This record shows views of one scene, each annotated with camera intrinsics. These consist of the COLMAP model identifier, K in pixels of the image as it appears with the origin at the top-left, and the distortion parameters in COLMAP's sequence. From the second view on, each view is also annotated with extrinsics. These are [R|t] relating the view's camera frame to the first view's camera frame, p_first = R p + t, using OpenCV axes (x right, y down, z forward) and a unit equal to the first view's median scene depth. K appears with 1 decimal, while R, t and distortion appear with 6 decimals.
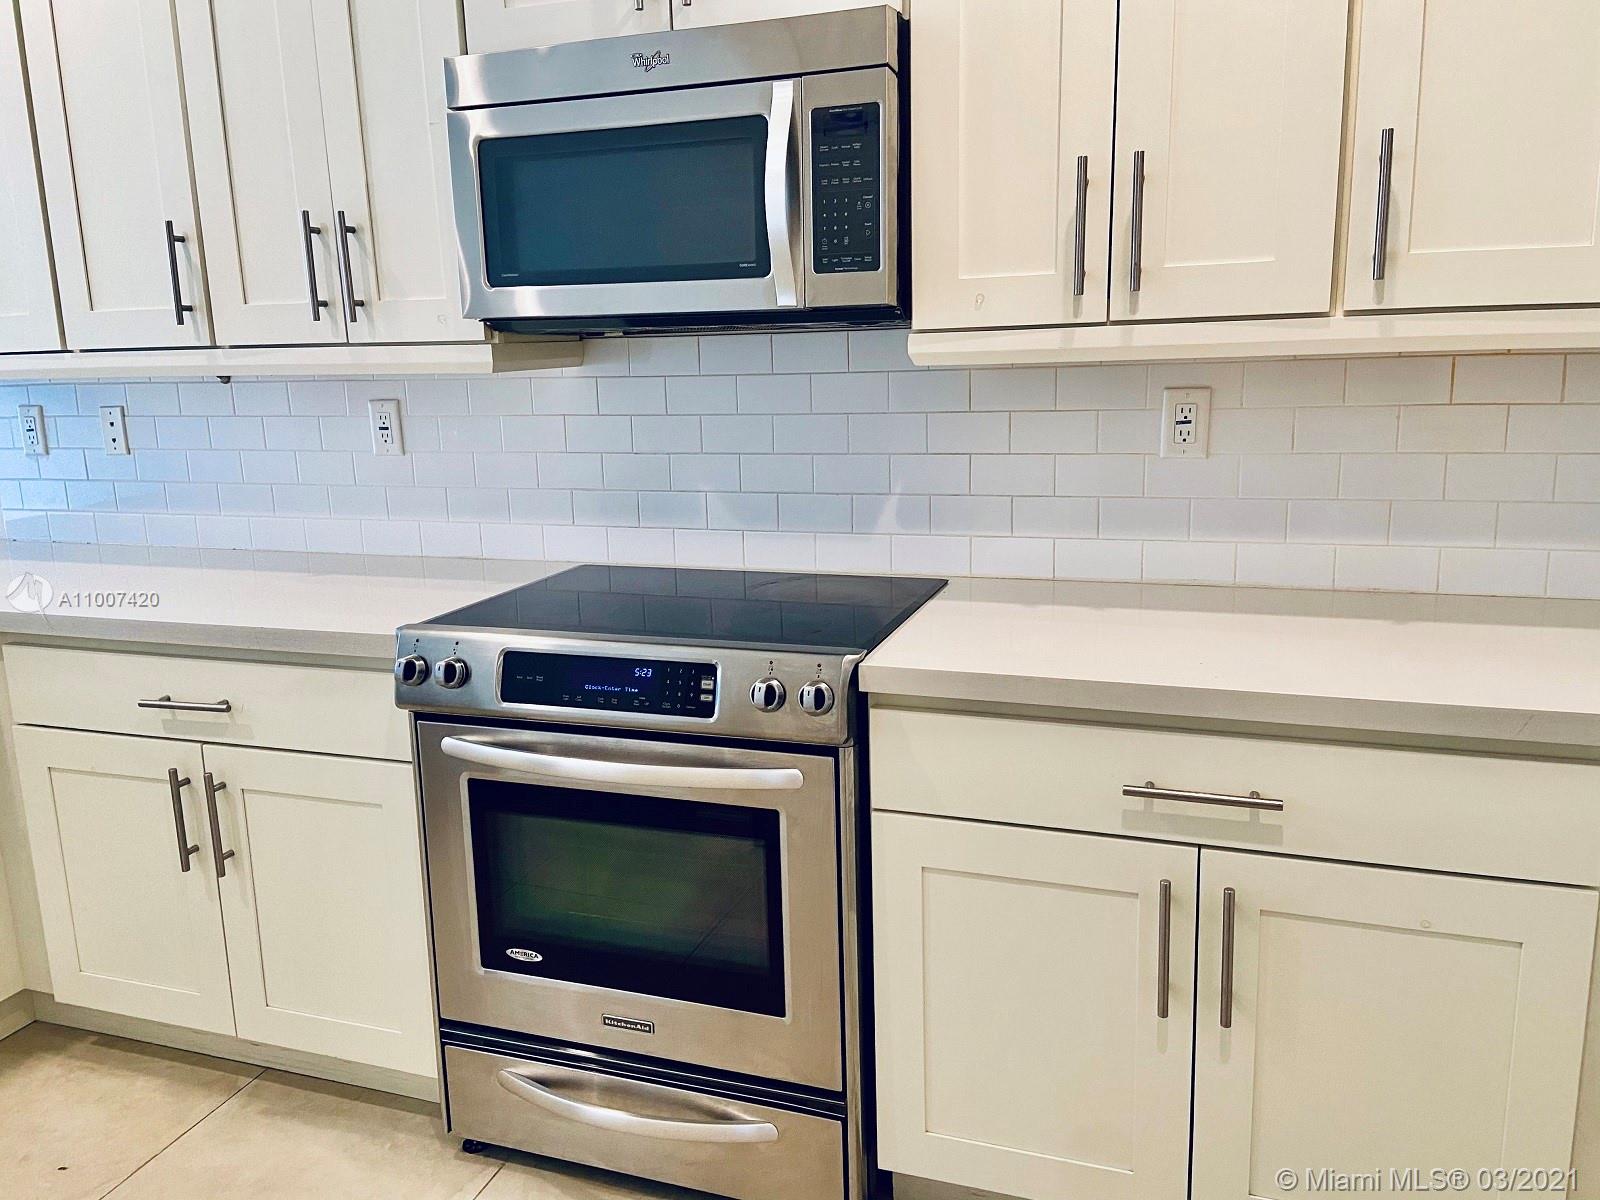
lens RADIAL K [[1206.8, 0, 787.8], [0, 1206.8, 581.5], [0, 0, 1]] dist [0.119636, -0.136590]
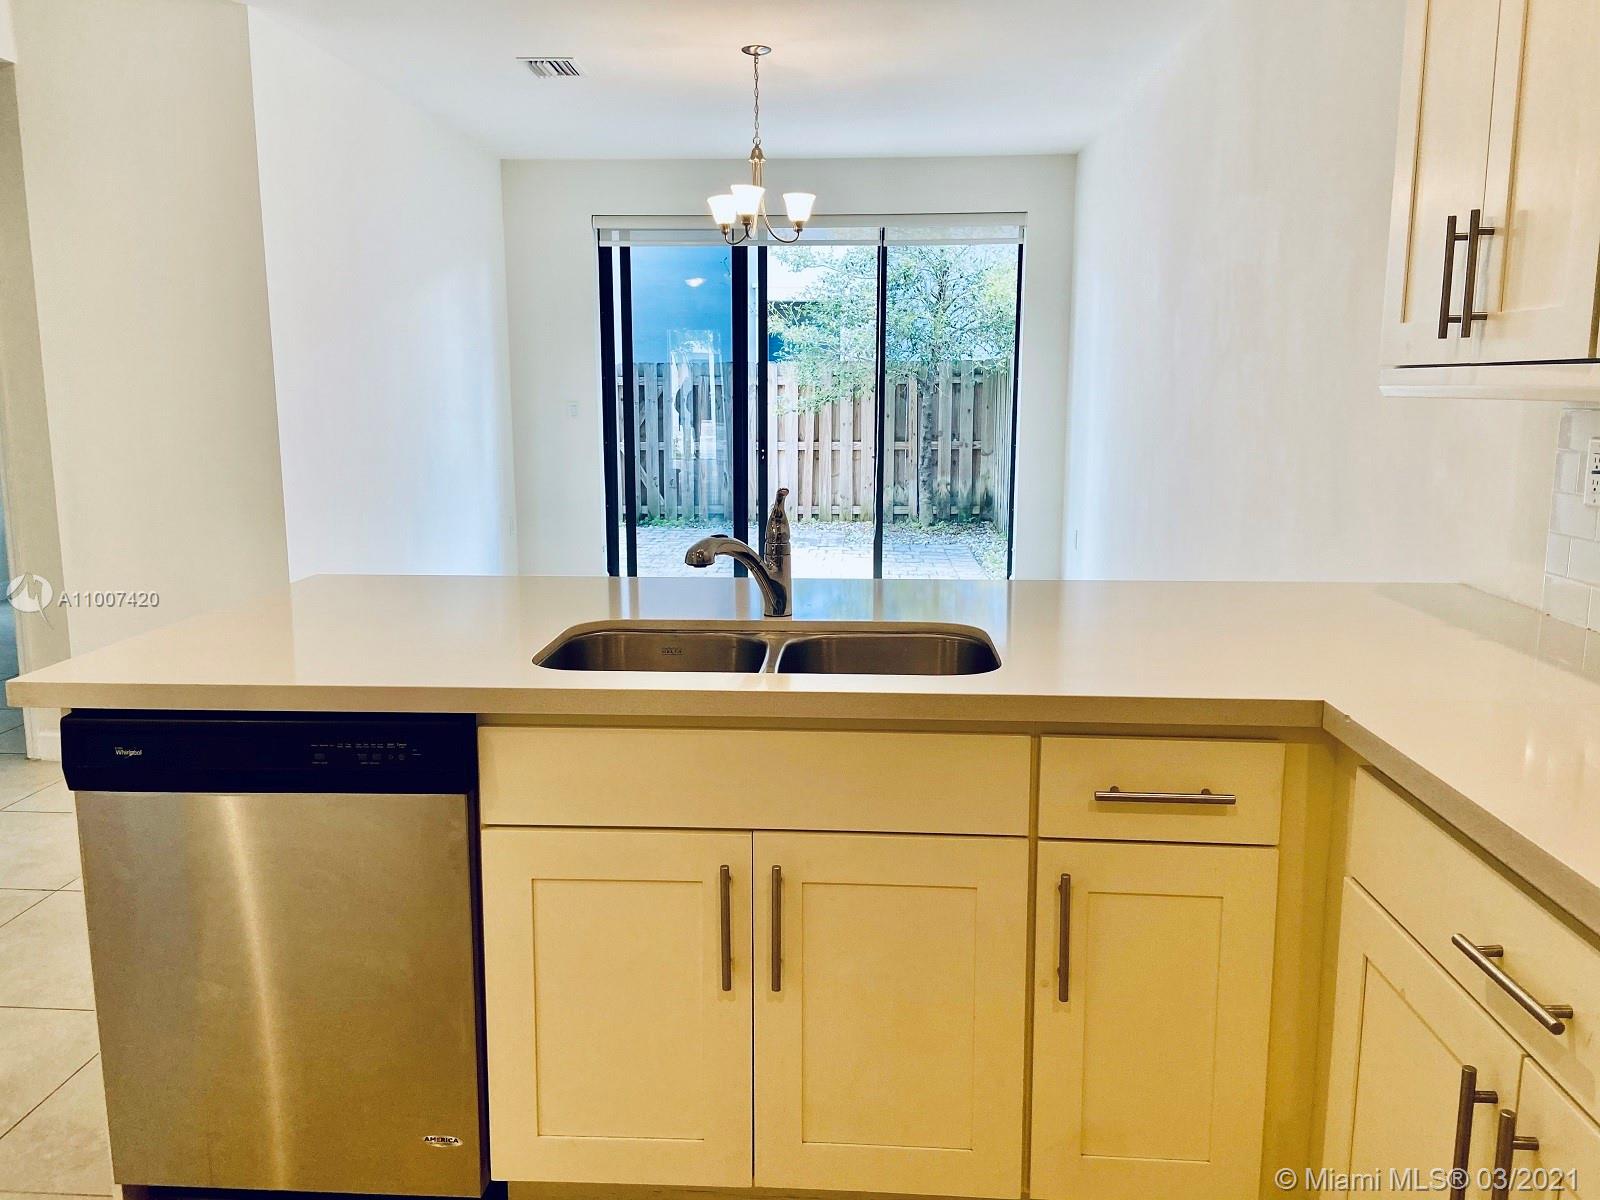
lens RADIAL K [[1206.8, 0, 787.8], [0, 1206.8, 581.5], [0, 0, 1]] dist [0.119636, -0.136590]
pose [[0.272911, 0.184119, -0.944256, -0.072835], [-0.195757, 0.971609, 0.132874, -0.087272], [0.941912, 0.148582, 0.301205, 0.478110]]
